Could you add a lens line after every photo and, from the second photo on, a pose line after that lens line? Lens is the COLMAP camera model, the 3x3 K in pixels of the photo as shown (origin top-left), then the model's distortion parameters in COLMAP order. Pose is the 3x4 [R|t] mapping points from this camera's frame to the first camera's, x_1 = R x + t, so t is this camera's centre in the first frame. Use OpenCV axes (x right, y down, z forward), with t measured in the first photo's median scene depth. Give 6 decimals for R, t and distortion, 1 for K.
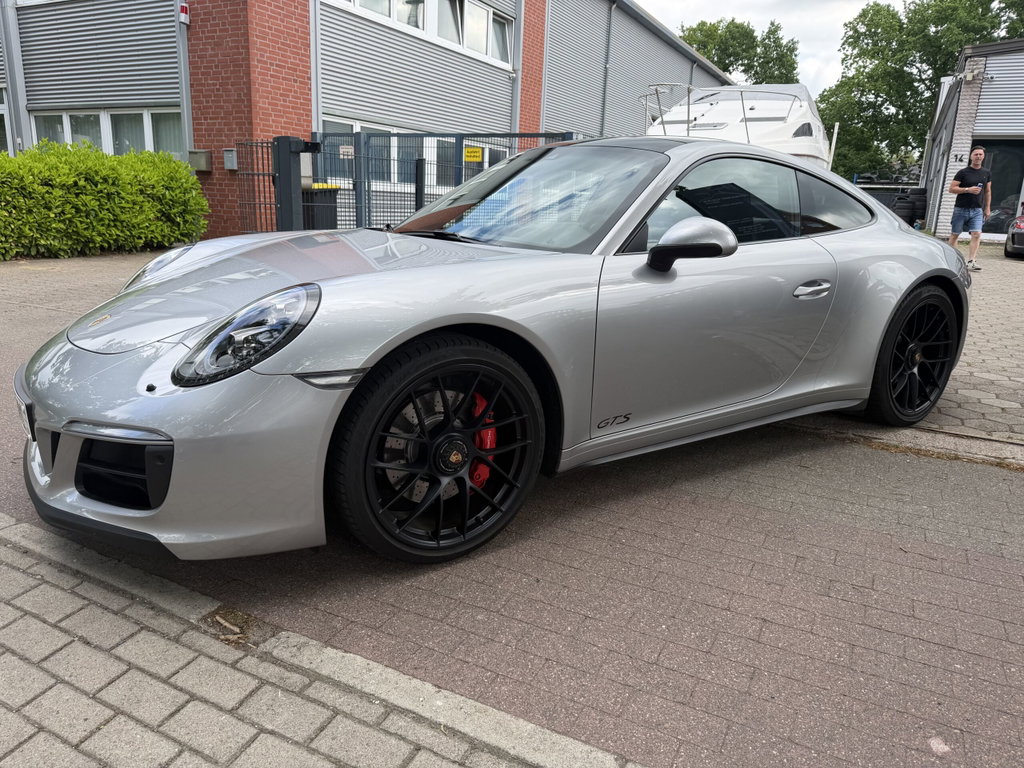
lens RADIAL K [[740.0, 0, 515.4], [0, 740.0, 382.6], [0, 0, 1]] dist [-0.001464, -0.011280]
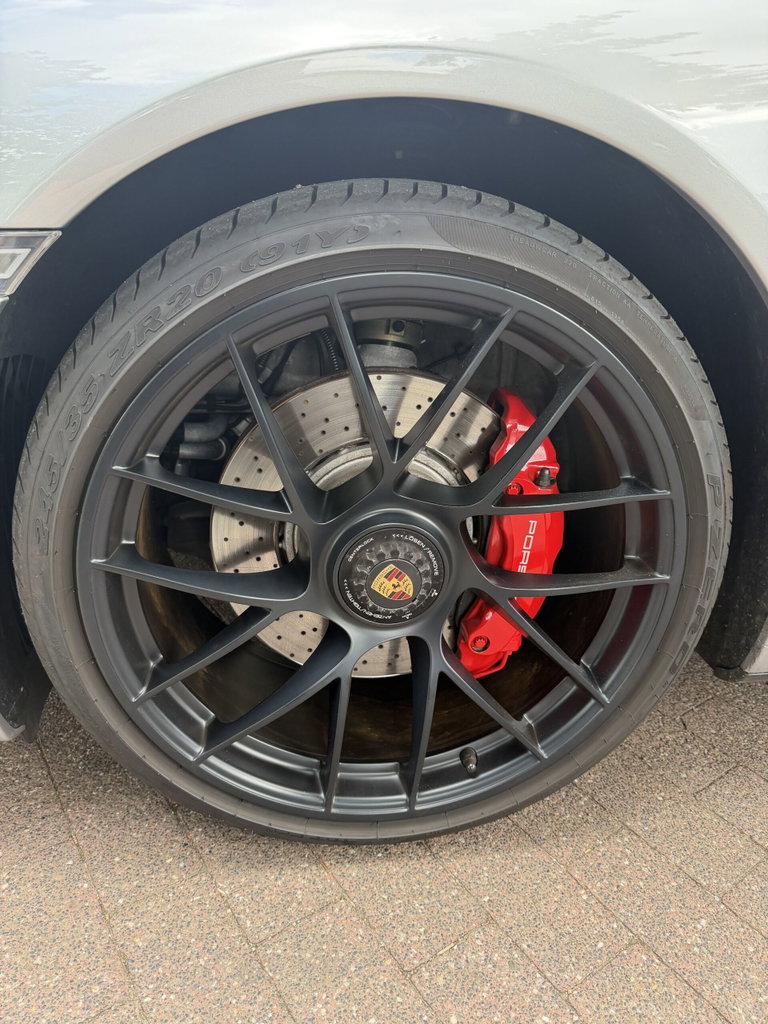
lens RADIAL K [[740.0, 0, 394.9], [0, 740.0, 506.6], [0, 0, 1]] dist [-0.001464, -0.011280]
pose [[0.888061, 0.192923, -0.417286, 0.043639], [-0.134199, 0.976940, 0.166068, 0.015061], [0.439702, -0.091479, 0.893473, 0.692940]]
